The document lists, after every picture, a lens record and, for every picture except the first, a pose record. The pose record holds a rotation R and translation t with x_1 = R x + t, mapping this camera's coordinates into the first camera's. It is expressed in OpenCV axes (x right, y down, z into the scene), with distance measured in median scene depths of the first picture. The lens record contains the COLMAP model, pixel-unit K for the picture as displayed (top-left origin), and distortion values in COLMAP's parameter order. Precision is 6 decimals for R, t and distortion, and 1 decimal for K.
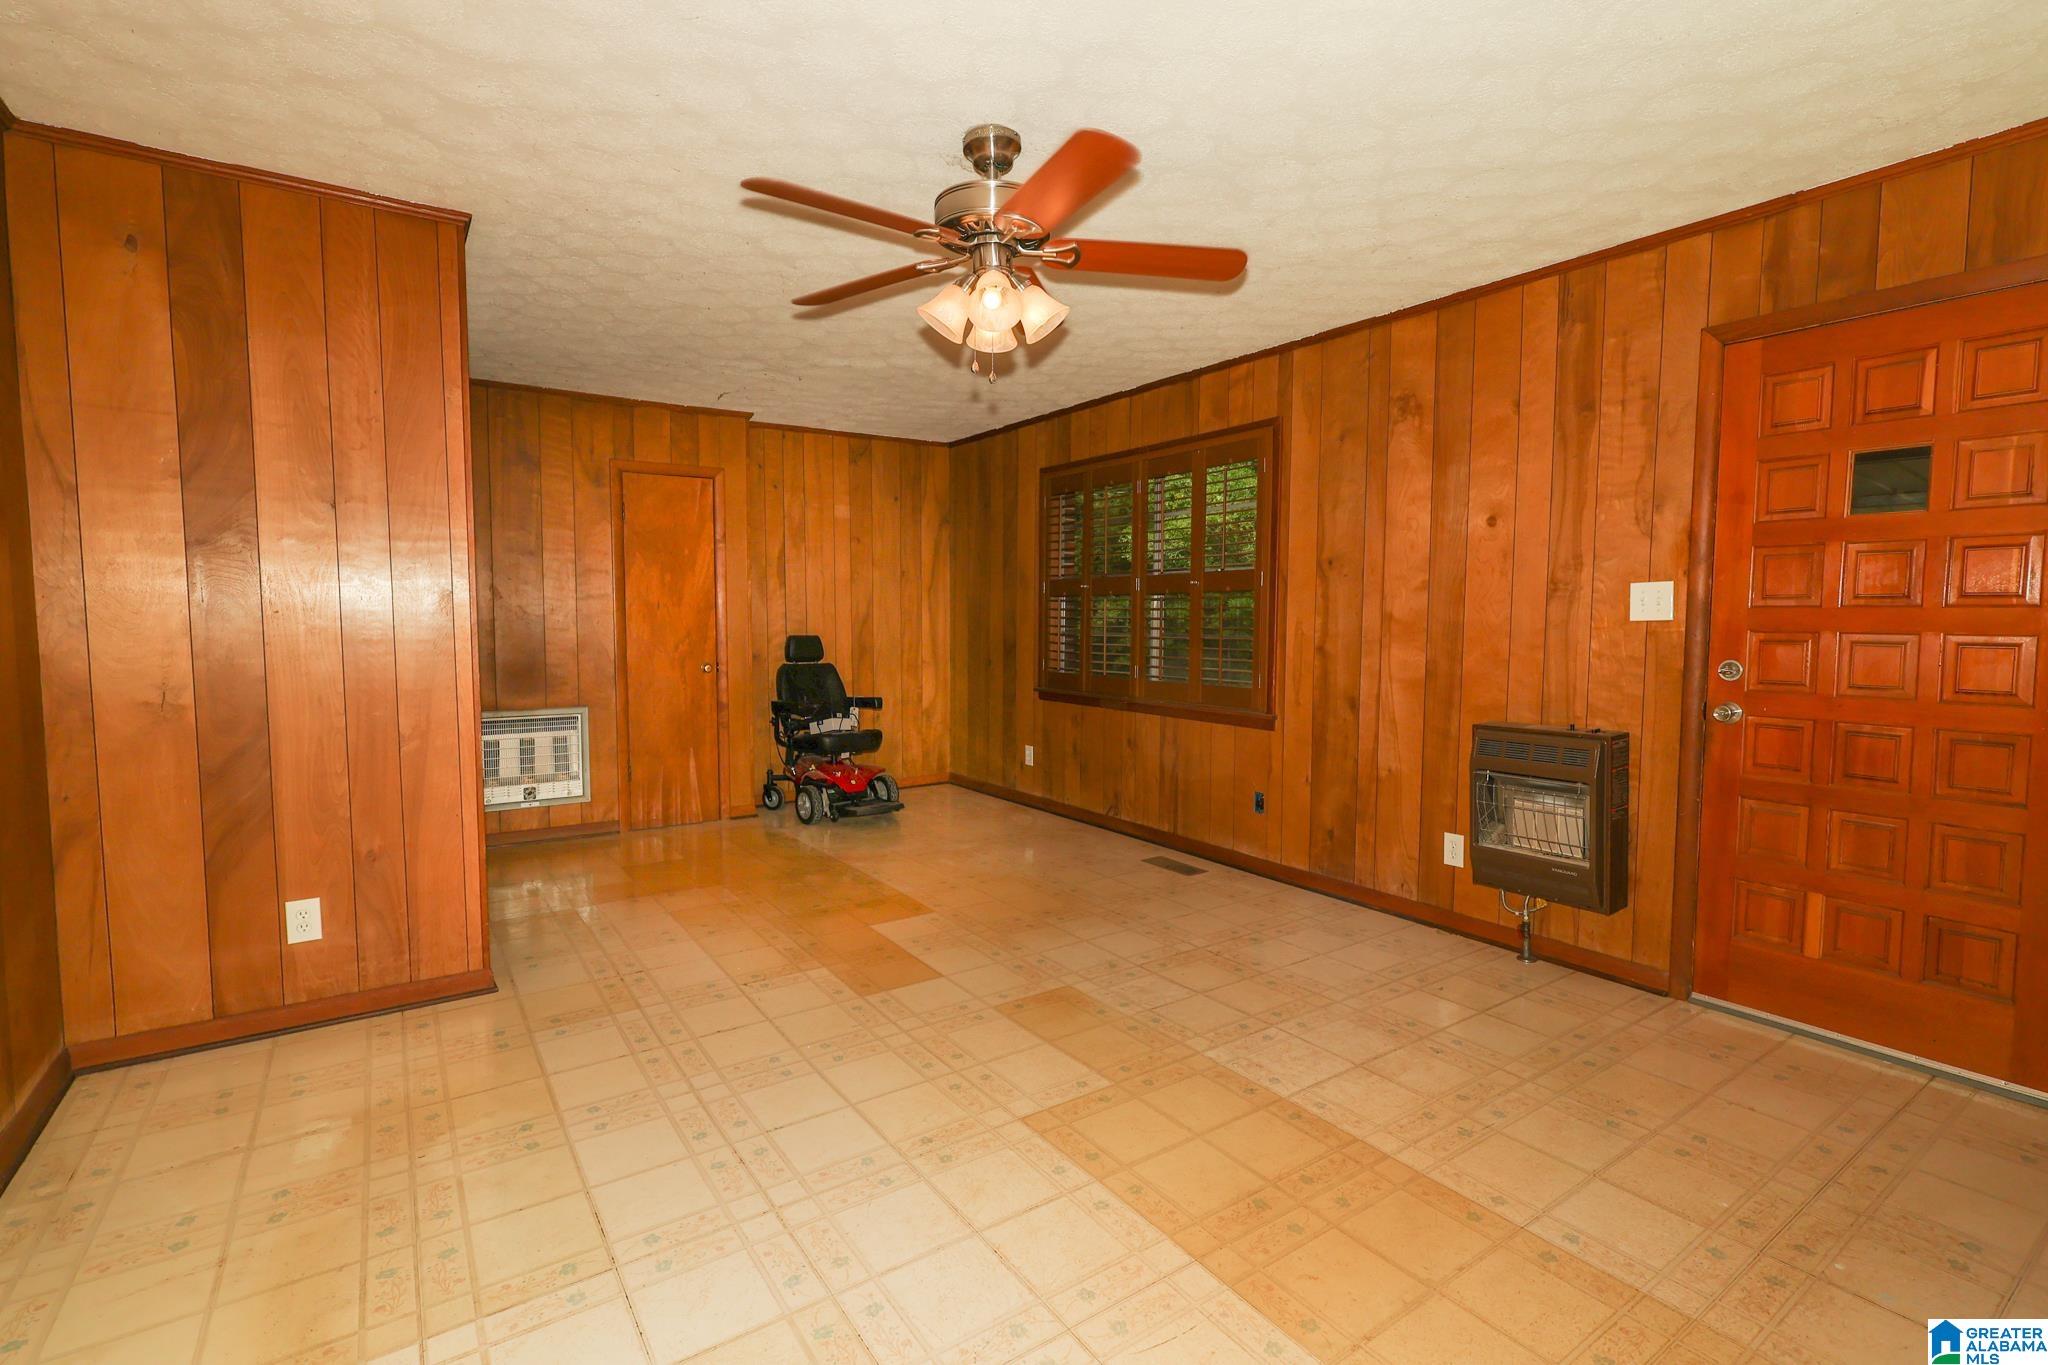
lens RADIAL K [[956.9, 0, 1022.4], [0, 956.9, 680.5], [0, 0, 1]] dist [-0.002590, 0.003211]
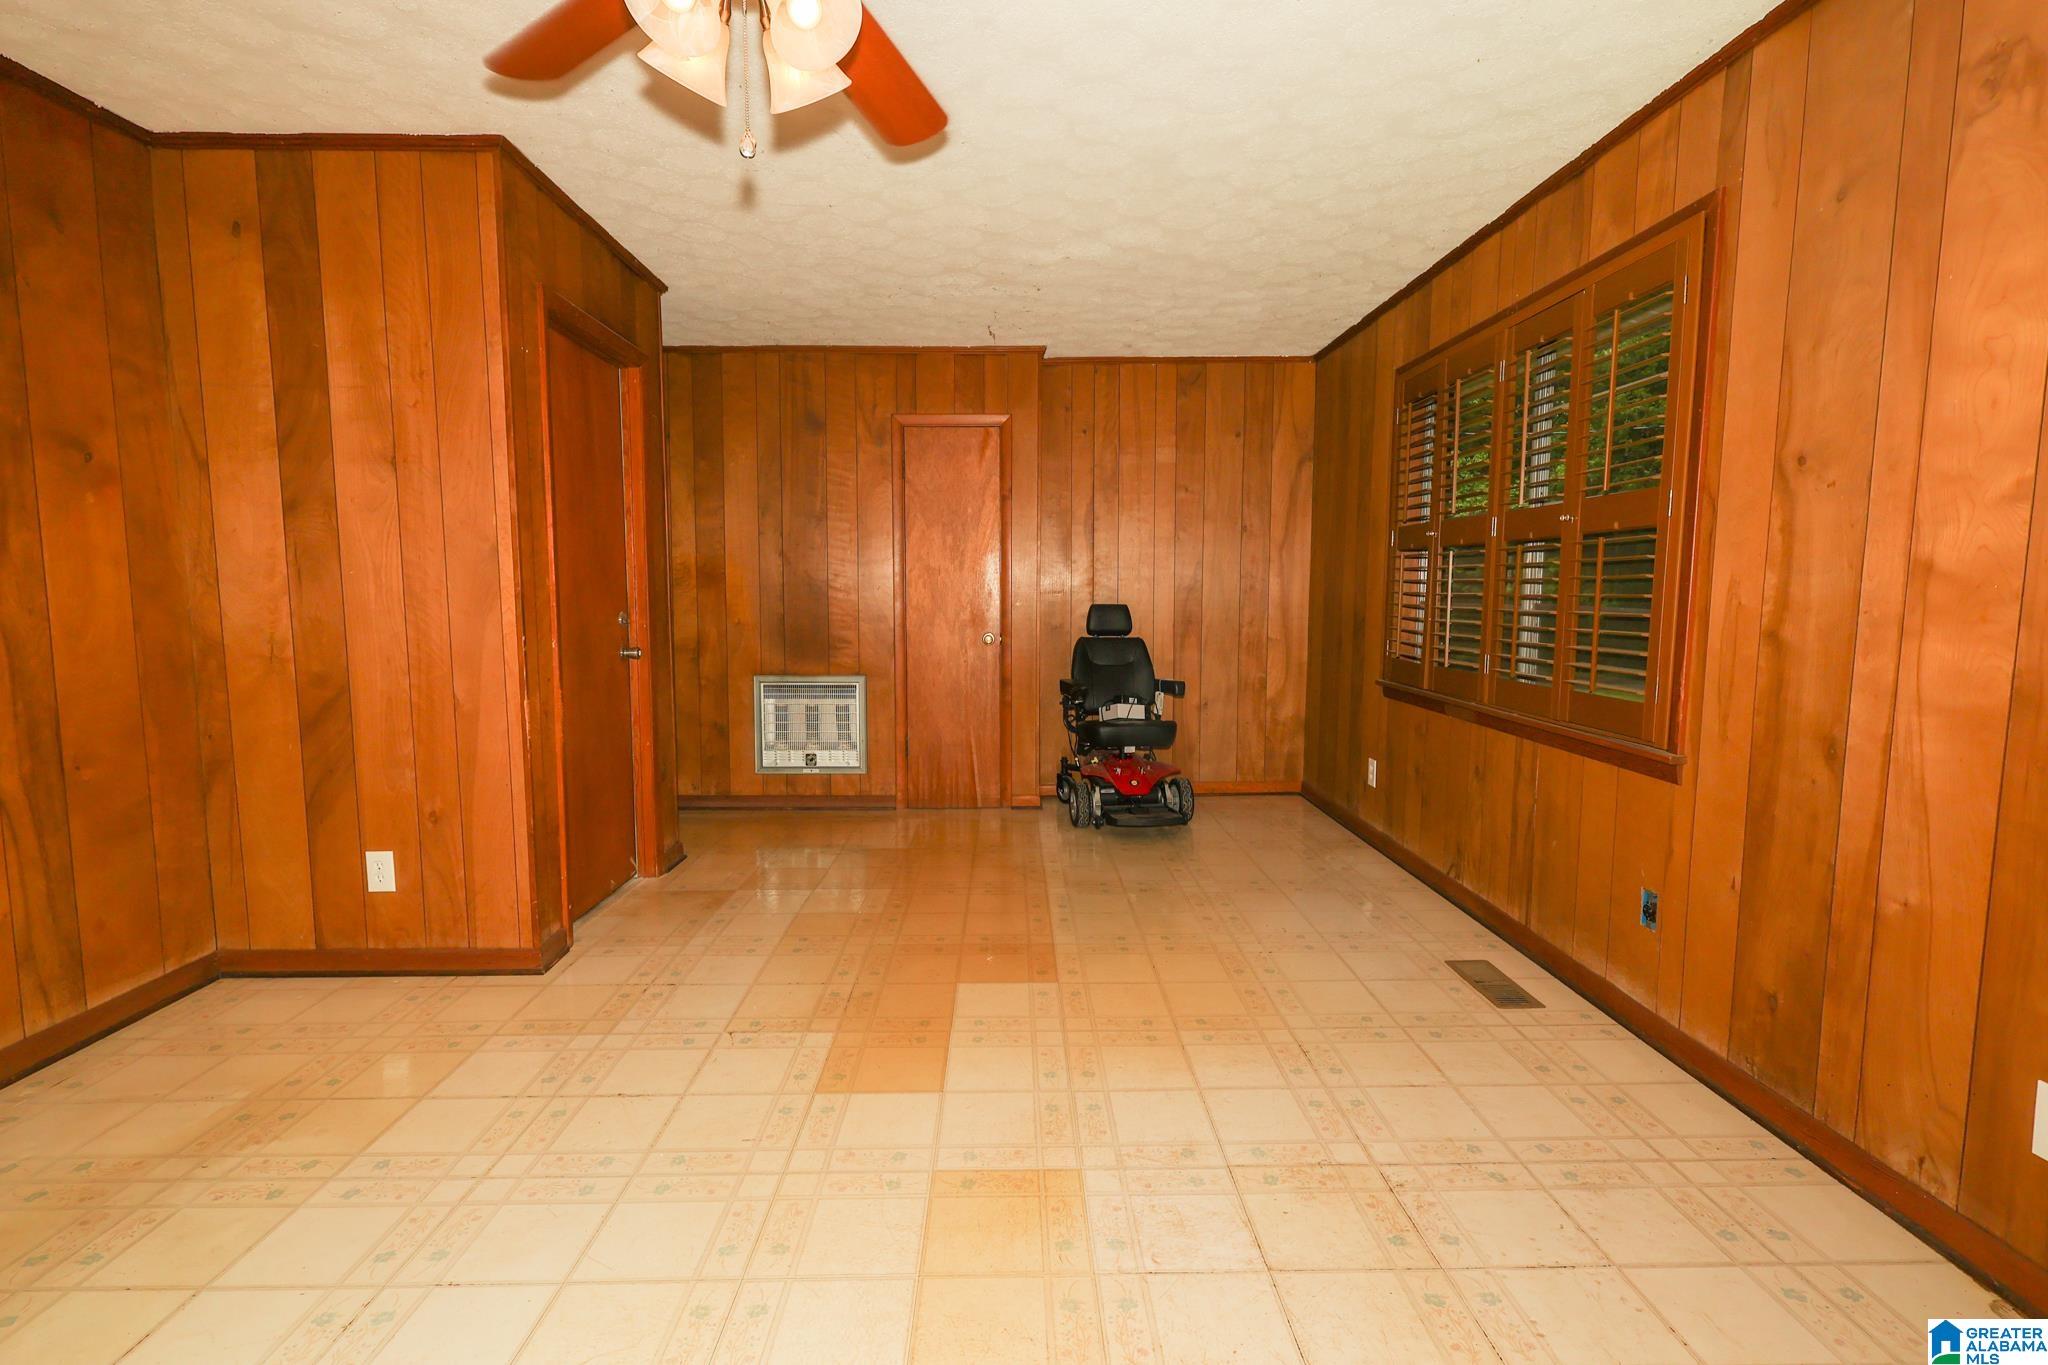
lens RADIAL K [[956.9, 0, 1009.9], [0, 956.9, 679.3], [0, 0, 1]] dist [-0.002590, 0.003211]
pose [[0.830969, 0.051607, -0.553920, 0.277267], [-0.036718, 0.998605, 0.037953, -0.015241], [0.555106, -0.011199, 0.831704, 0.384026]]
